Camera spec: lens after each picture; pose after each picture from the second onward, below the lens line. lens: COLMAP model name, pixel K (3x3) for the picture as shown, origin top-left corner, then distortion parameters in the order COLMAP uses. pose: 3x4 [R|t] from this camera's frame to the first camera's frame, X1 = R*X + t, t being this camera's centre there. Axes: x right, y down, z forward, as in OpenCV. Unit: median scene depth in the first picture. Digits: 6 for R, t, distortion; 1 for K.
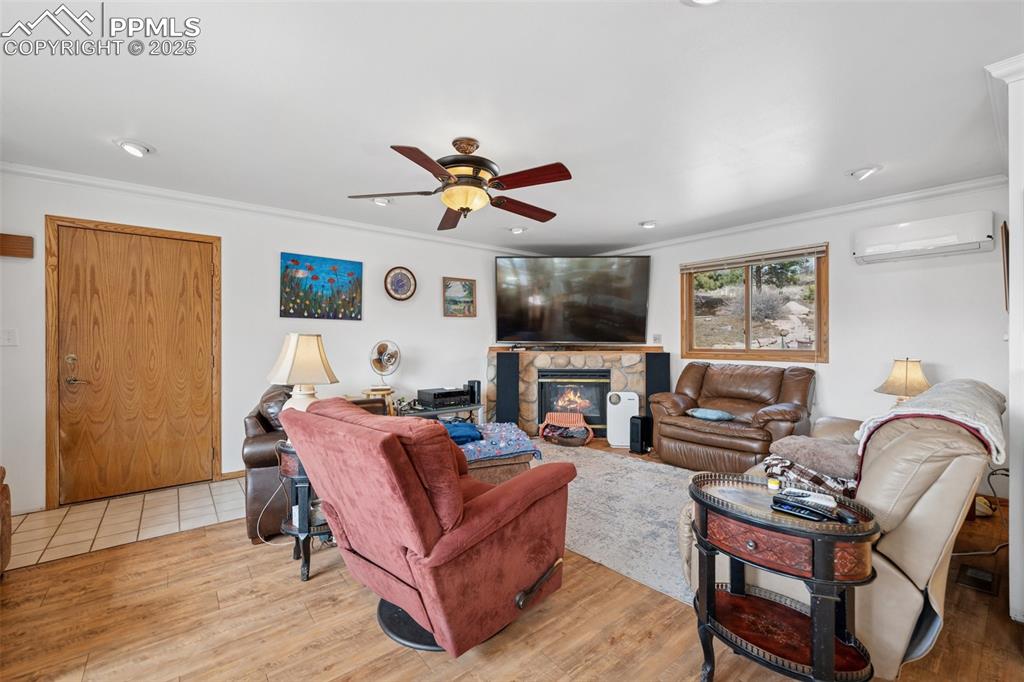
lens RADIAL K [[422.2, 0, 511.1], [0, 422.2, 338.8], [0, 0, 1]] dist [-0.004626, -0.000209]
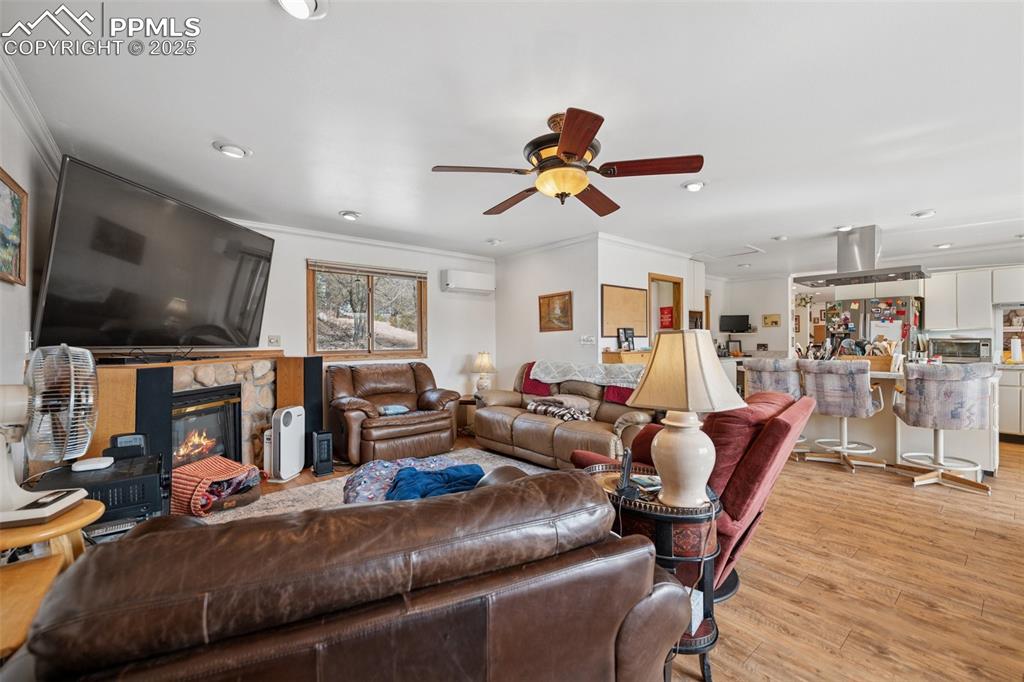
lens RADIAL K [[422.2, 0, 511.8], [0, 422.2, 340.5], [0, 0, 1]] dist [-0.004626, -0.000209]
pose [[-0.001564, -0.002057, 0.999997, -0.410966], [0.004497, 0.999988, 0.002064, -0.000871], [-0.999989, 0.004500, -0.001554, 0.455768]]
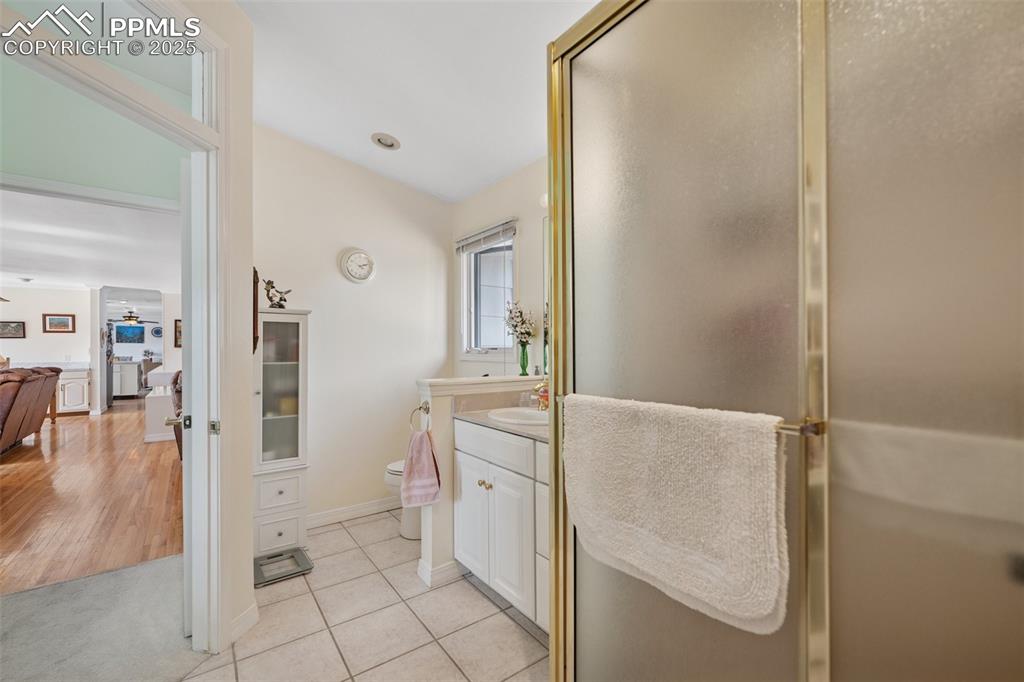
lens RADIAL K [[422.2, 0, 510.9], [0, 422.2, 344.9], [0, 0, 1]] dist [-0.004626, -0.000209]
pose [[0.999505, -0.000291, -0.031454, 3.301945], [0.000007, 0.999959, -0.009034, 0.004521], [0.031455, 0.009030, 0.999464, -2.832572]]
